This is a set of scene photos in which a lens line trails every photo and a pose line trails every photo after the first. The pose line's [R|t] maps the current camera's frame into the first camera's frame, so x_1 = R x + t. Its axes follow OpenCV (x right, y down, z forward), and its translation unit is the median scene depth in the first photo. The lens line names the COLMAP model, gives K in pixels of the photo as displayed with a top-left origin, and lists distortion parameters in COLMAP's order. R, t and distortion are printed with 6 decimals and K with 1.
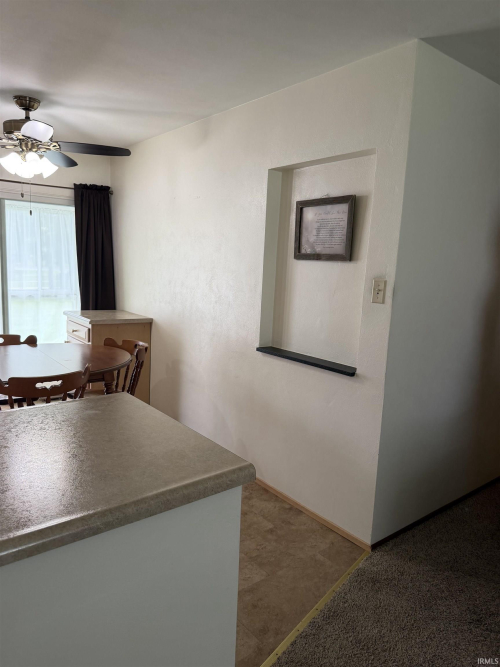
lens RADIAL K [[467.0, 0, 249.8], [0, 467.0, 333.4], [0, 0, 1]] dist [0.035935, -0.040329]
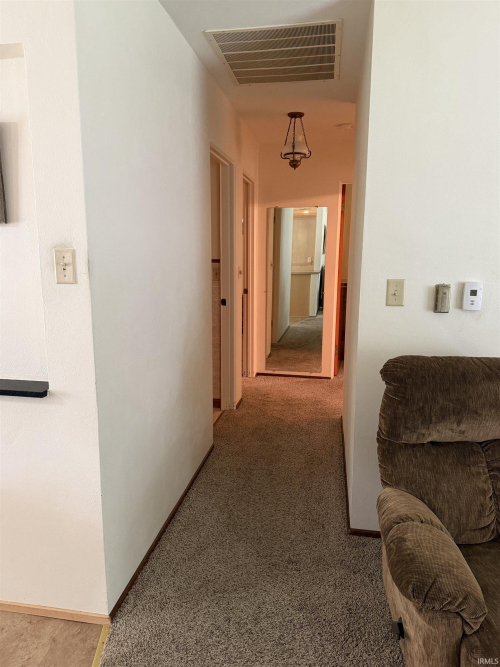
lens RADIAL K [[467.0, 0, 250.4], [0, 467.0, 338.0], [0, 0, 1]] dist [0.035935, -0.040329]
pose [[0.739973, -0.163484, 0.652466, 0.013334], [0.125214, 0.986538, 0.105183, -0.024557], [-0.660879, 0.003865, 0.750483, 0.305829]]
